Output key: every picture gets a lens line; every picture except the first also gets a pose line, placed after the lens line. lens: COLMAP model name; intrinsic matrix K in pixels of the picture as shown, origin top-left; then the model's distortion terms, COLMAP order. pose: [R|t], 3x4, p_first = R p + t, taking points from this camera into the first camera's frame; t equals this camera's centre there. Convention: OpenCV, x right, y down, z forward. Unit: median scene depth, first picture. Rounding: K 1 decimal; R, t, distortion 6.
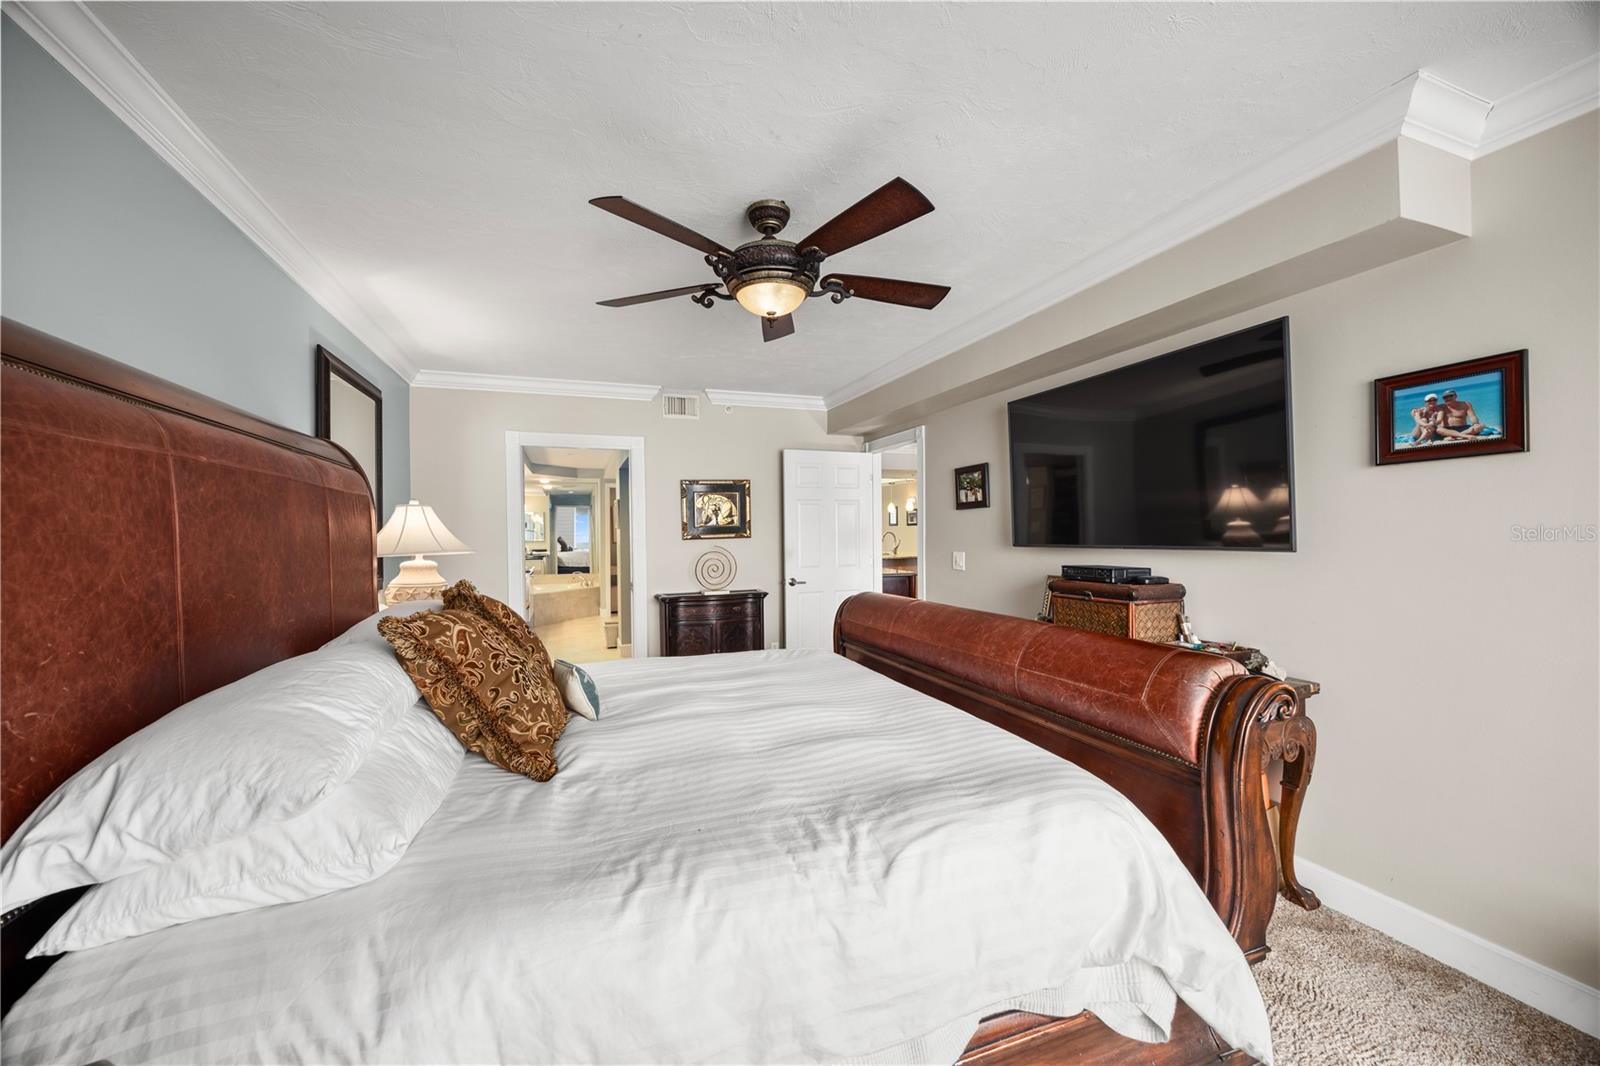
lens RADIAL K [[611.7, 0, 792.3], [0, 611.7, 527.9], [0, 0, 1]] dist [-0.006787, 0.000834]
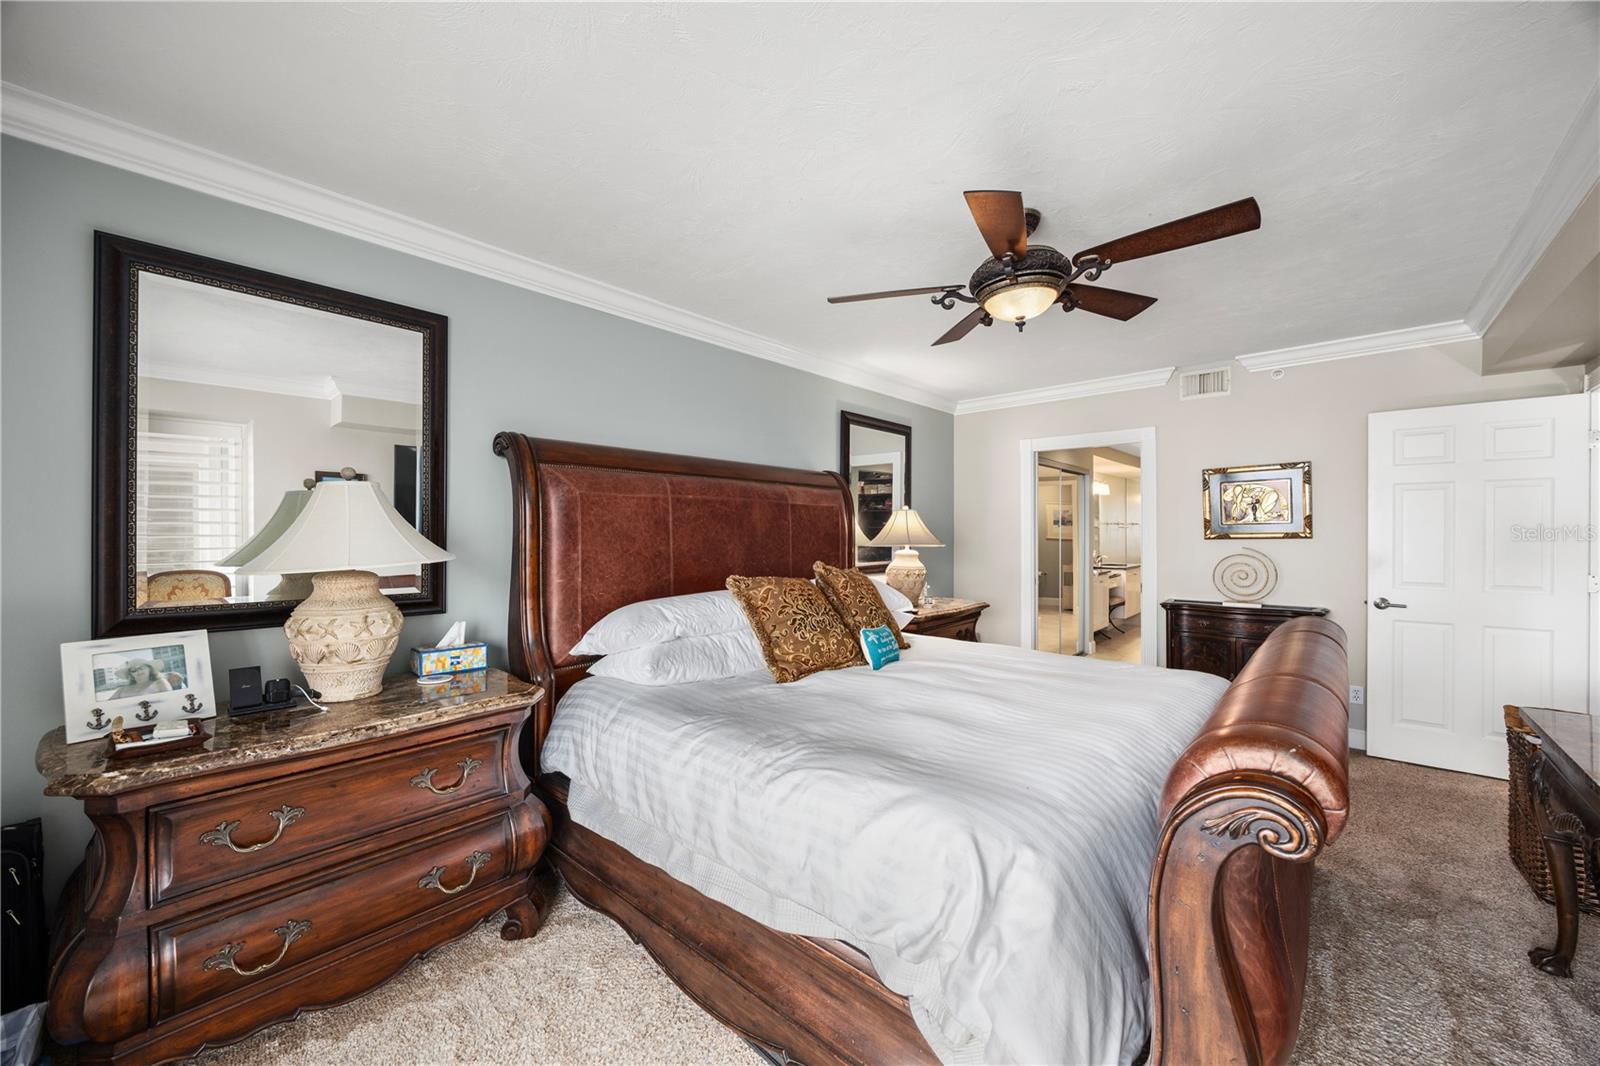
lens RADIAL K [[633.6, 0, 802.0], [0, 633.6, 524.8], [0, 0, 1]] dist [-0.001719, -0.000090]
pose [[0.449425, 0.000236, -0.893318, 0.904817], [0.003208, 0.999993, 0.001878, -0.010841], [0.893312, -0.003710, 0.449421, 0.240823]]
